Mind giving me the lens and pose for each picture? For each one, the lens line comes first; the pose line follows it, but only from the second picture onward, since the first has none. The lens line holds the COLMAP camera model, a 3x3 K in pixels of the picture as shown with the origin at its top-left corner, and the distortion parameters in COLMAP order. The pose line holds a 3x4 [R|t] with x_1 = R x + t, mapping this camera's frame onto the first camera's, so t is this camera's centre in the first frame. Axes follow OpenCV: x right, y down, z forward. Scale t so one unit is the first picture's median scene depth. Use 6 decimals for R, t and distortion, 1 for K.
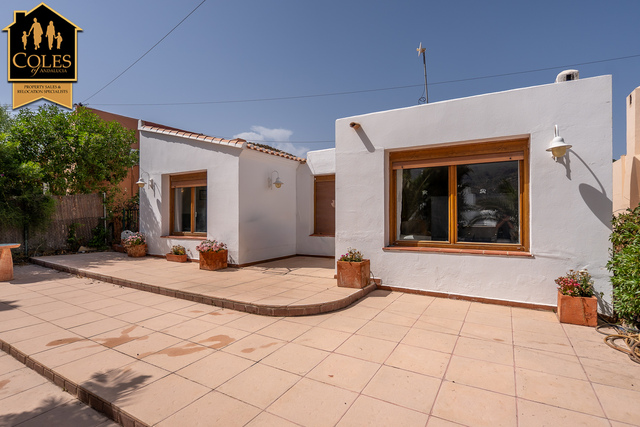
lens RADIAL K [[316.9, 0, 320.0], [0, 316.9, 213.5], [0, 0, 1]] dist [-0.002984, -0.000320]
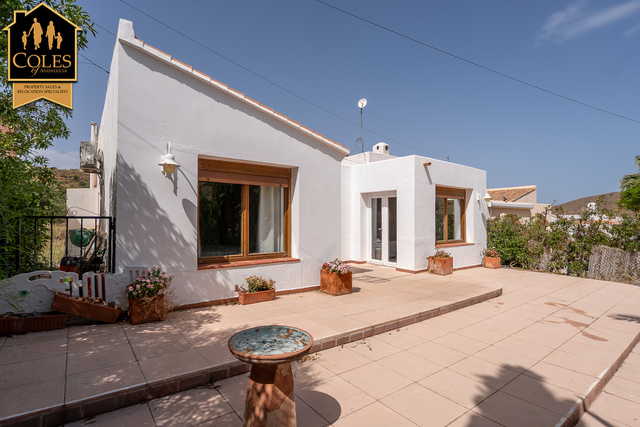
lens RADIAL K [[316.9, 0, 320.0], [0, 316.9, 213.5], [0, 0, 1]] dist [-0.002984, -0.000320]
pose [[0.378642, 0.027906, 0.925123, -0.939478], [-0.003968, 0.999585, -0.028528, -0.007515], [-0.925535, 0.007131, 0.378595, 0.610346]]
